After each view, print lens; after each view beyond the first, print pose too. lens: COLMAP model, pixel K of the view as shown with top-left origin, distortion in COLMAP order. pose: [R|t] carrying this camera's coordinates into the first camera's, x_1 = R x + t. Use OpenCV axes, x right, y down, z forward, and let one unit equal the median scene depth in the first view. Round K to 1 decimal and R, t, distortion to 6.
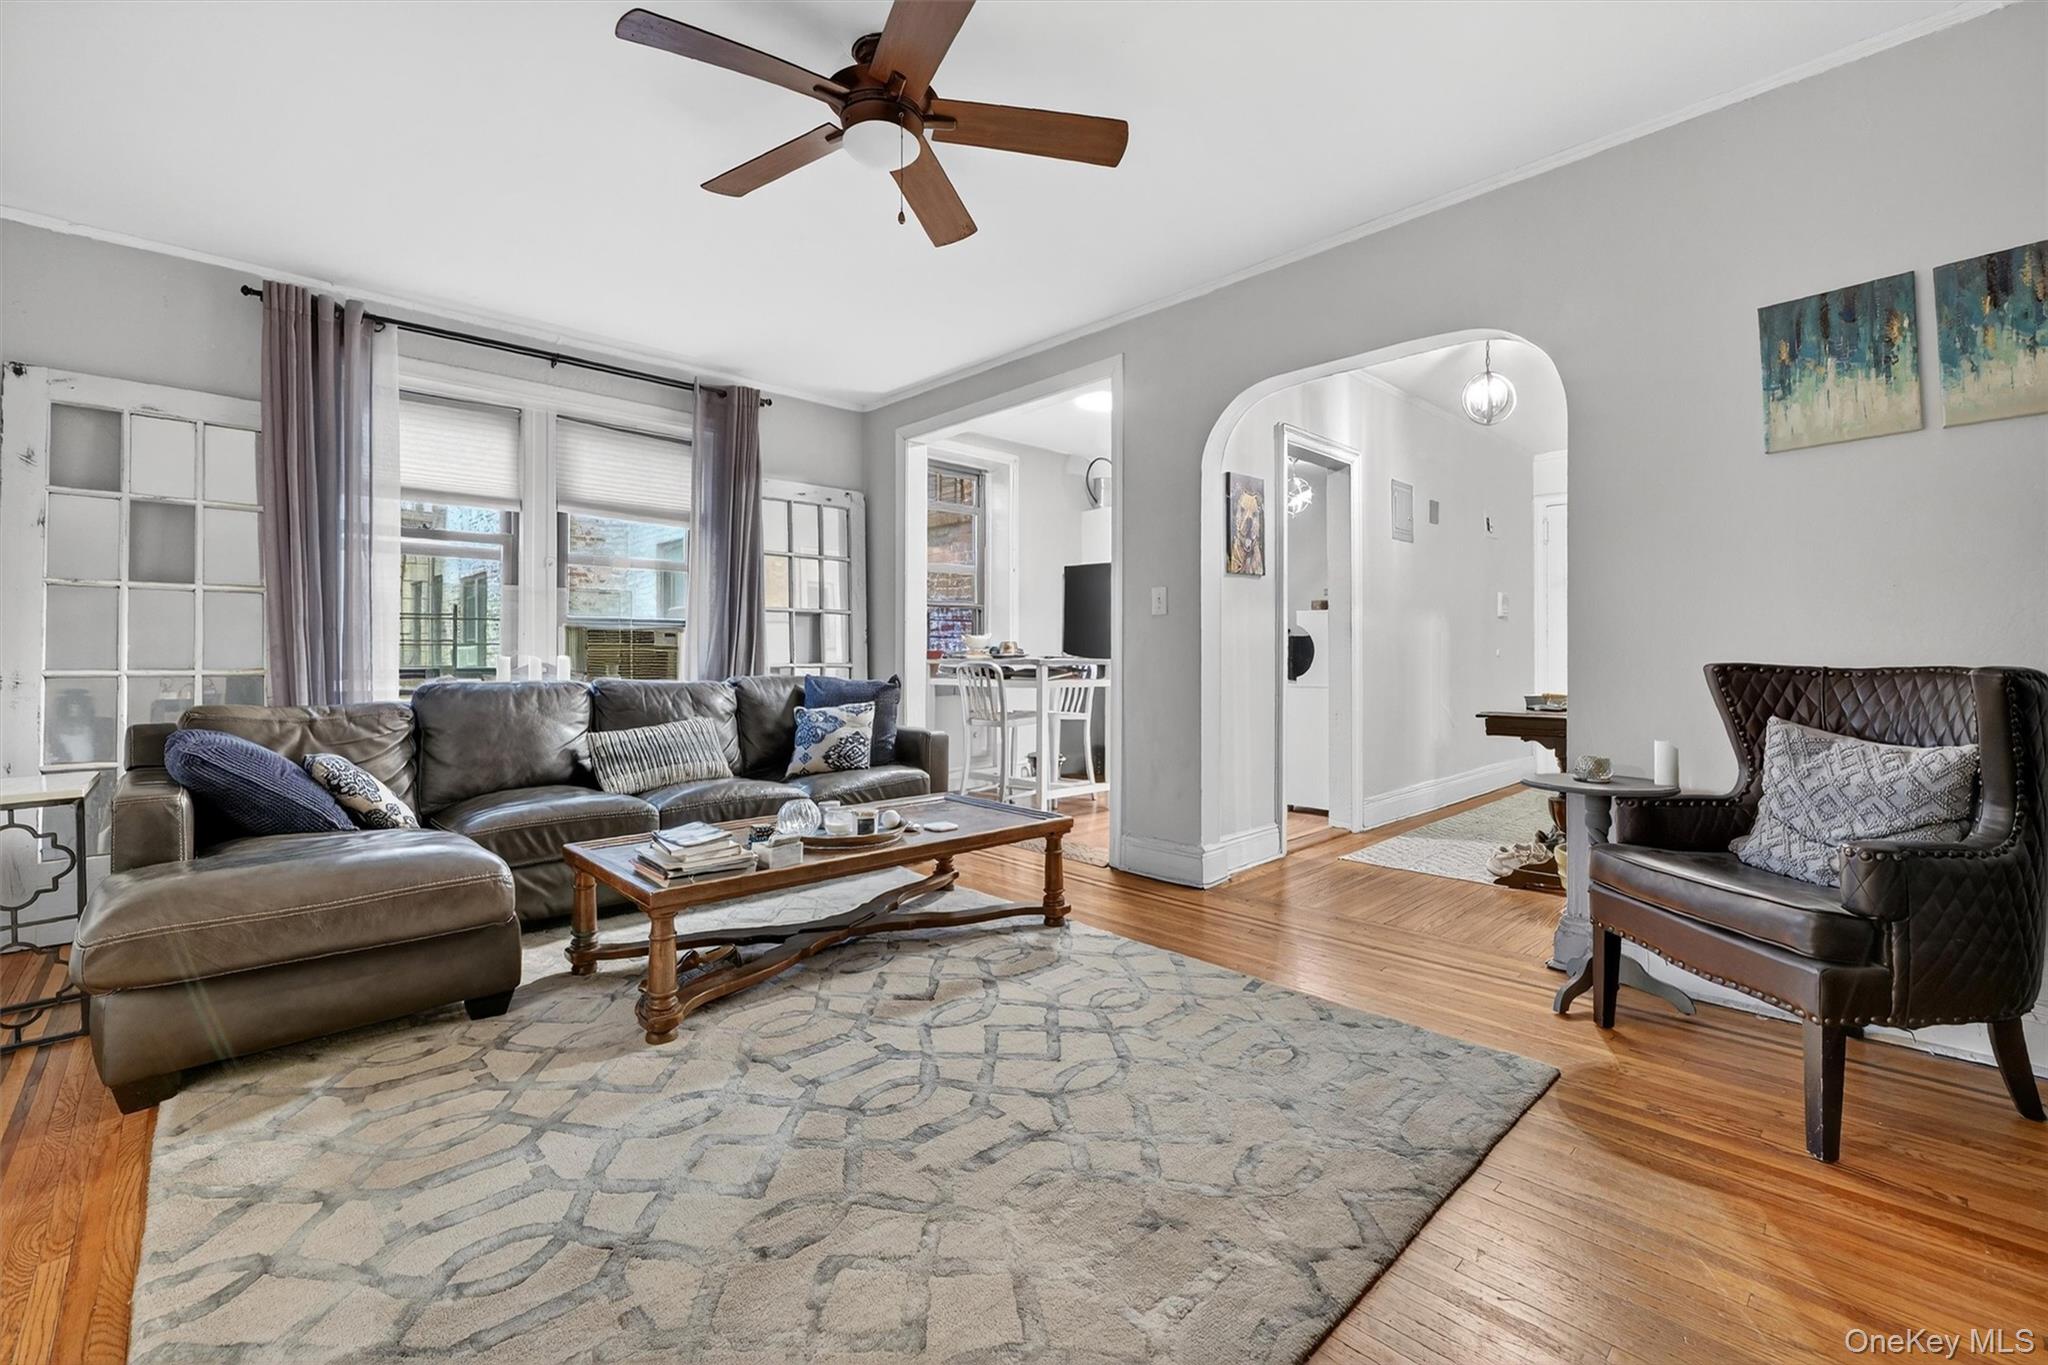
lens RADIAL K [[880.2, 0, 1017.3], [0, 880.2, 628.9], [0, 0, 1]] dist [-0.000336, -0.001105]
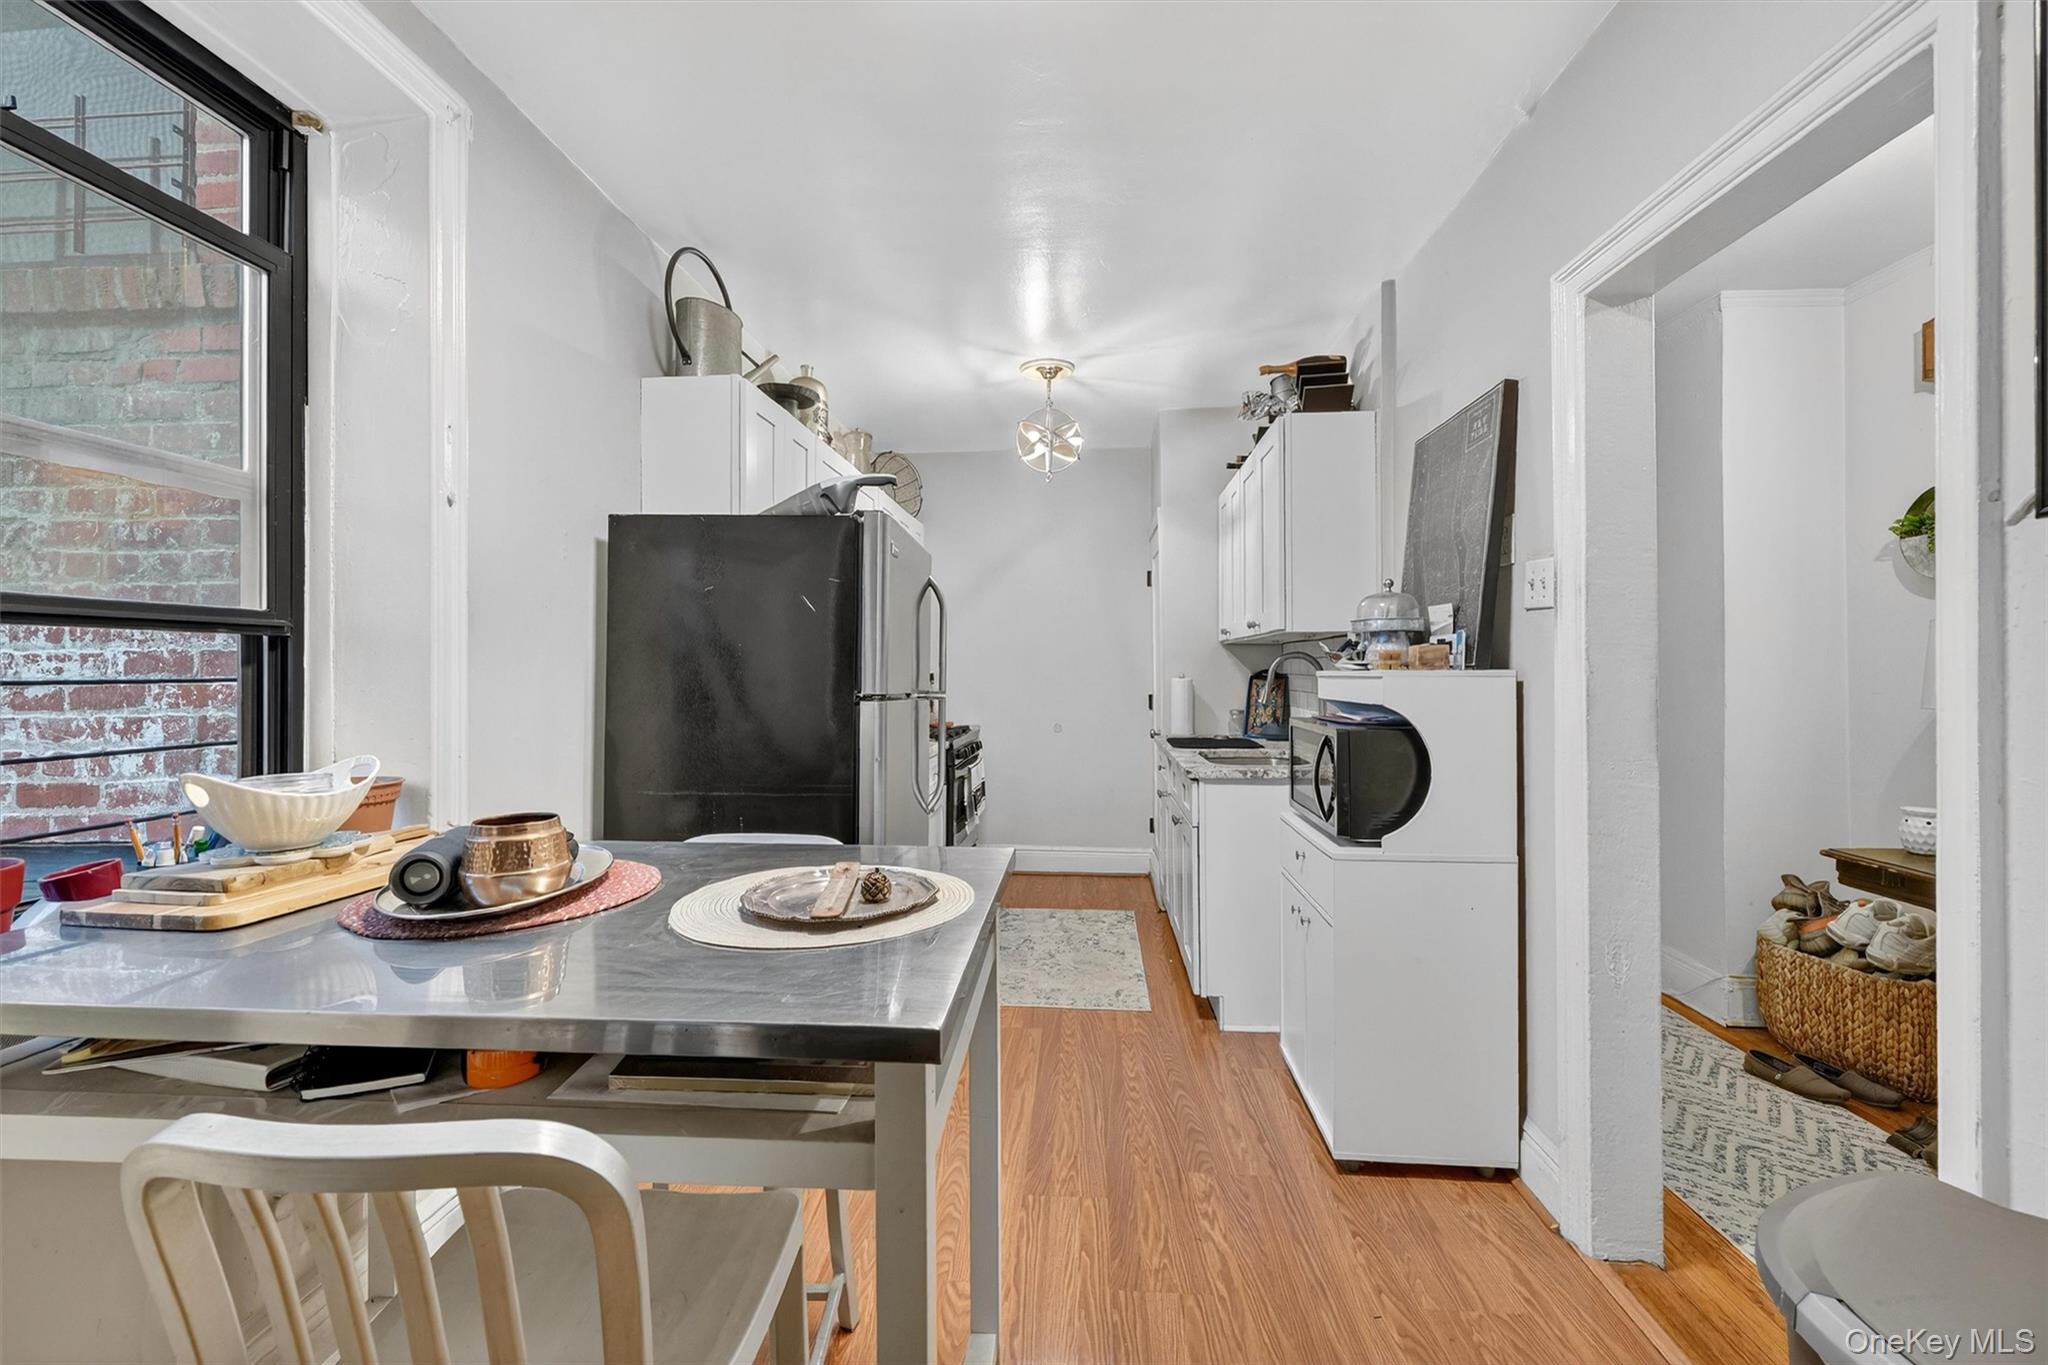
lens RADIAL K [[826.9, 0, 1020.3], [0, 826.9, 665.2], [0, 0, 1]] dist [-0.000340, -0.000490]
pose [[0.745981, 0.002282, 0.665963, -0.101894], [-0.016609, 0.999747, 0.015180, -0.052804], [-0.665760, -0.022385, 0.745830, 1.588035]]
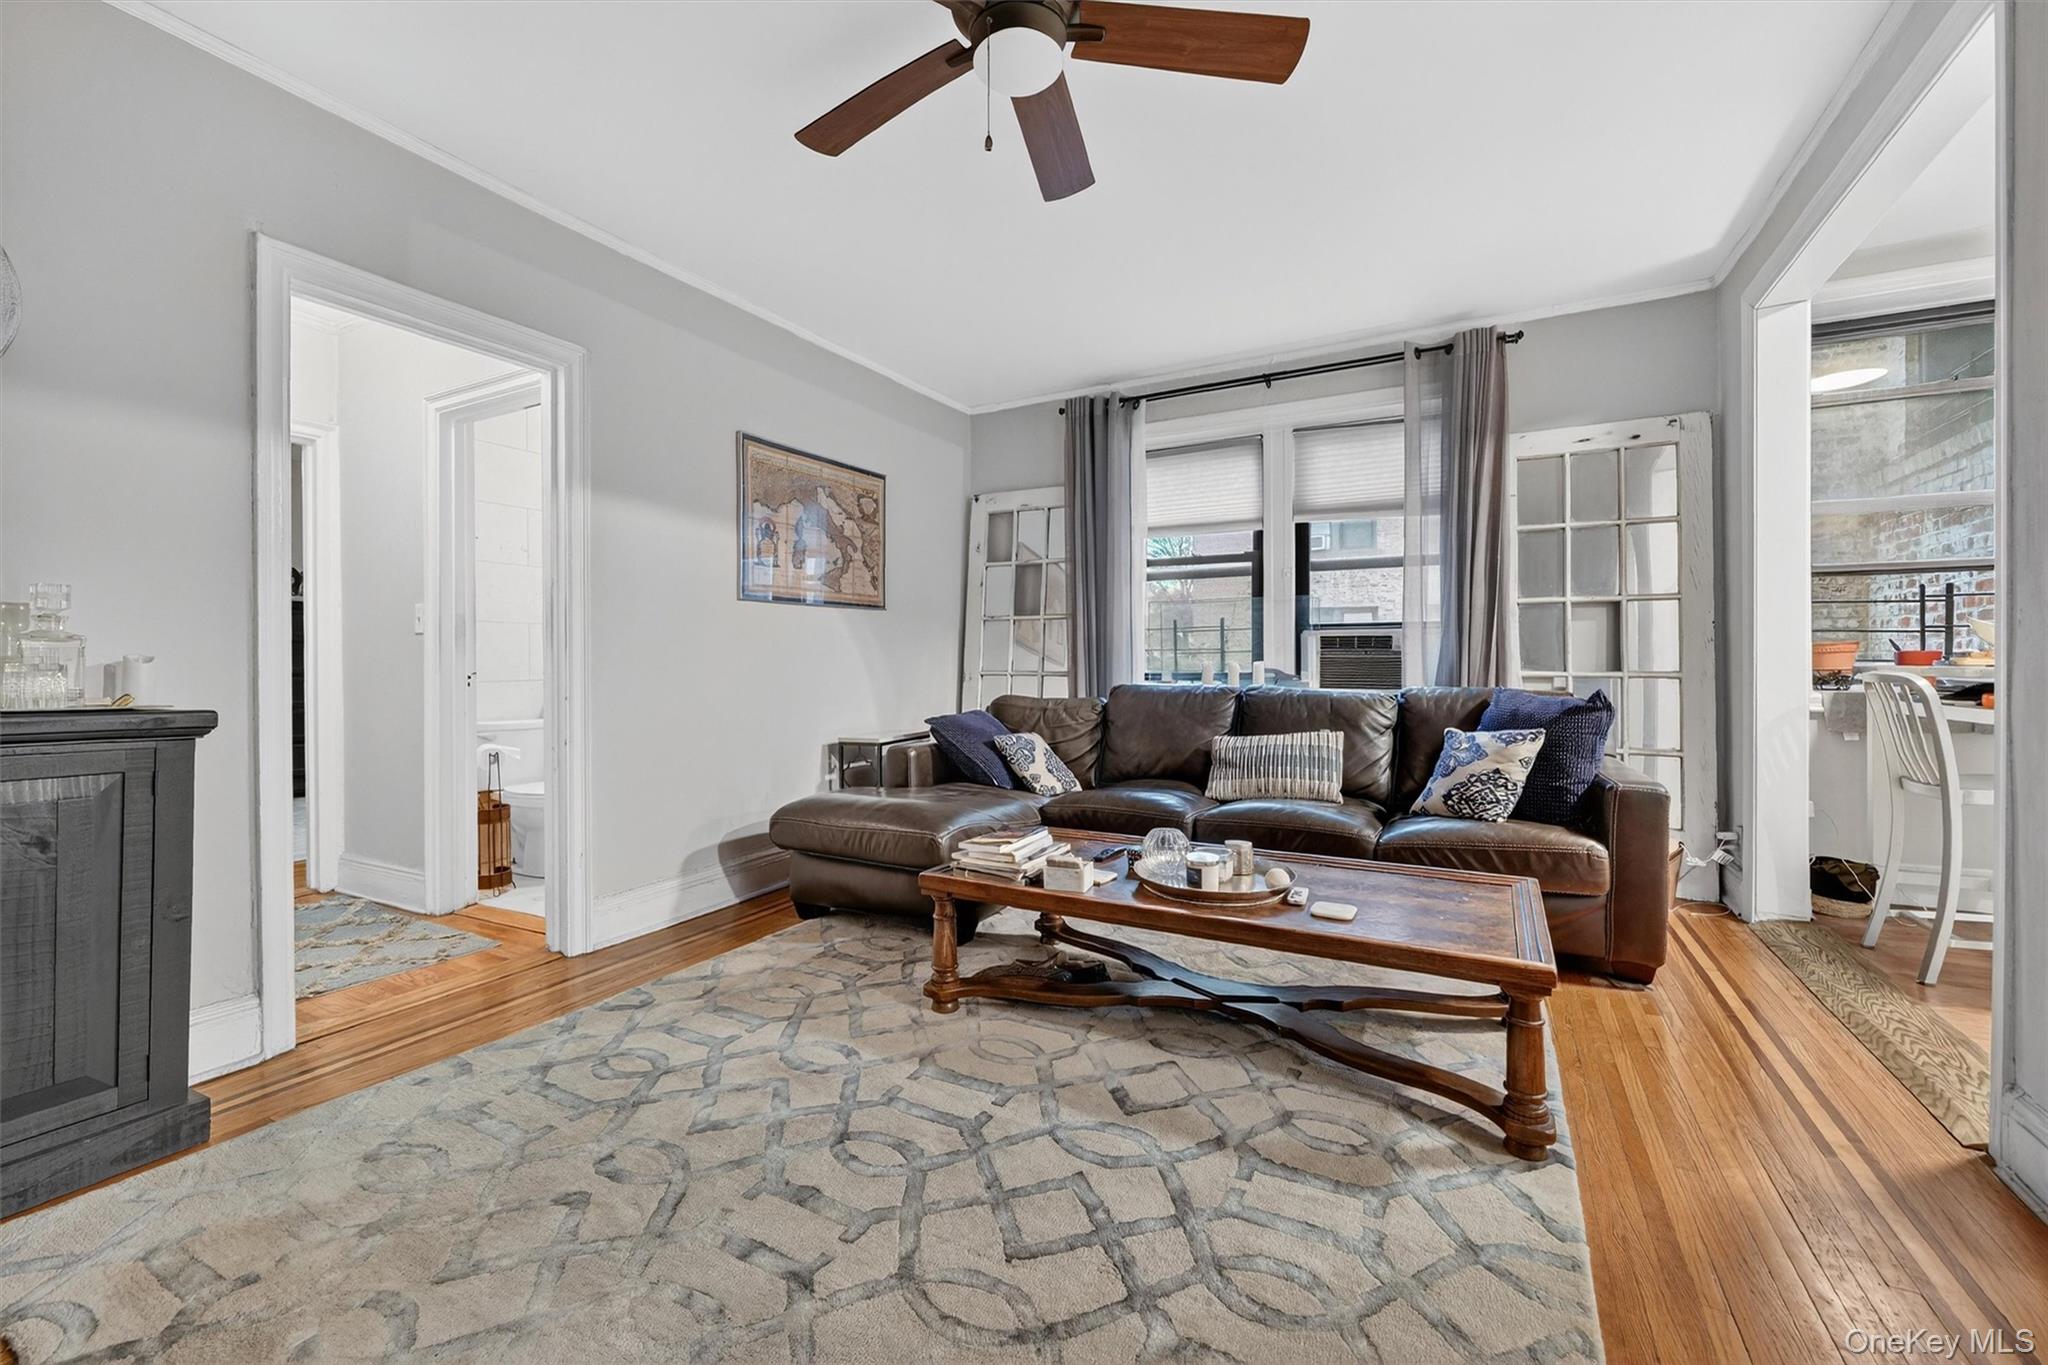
lens RADIAL K [[826.9, 0, 1016.0], [0, 826.9, 659.3], [0, 0, 1]] dist [-0.000340, -0.000490]
pose [[0.307496, -0.001781, -0.951548, 0.499551], [0.031768, 0.999460, 0.008395, 0.014003], [0.951019, -0.032810, 0.307387, 0.623456]]
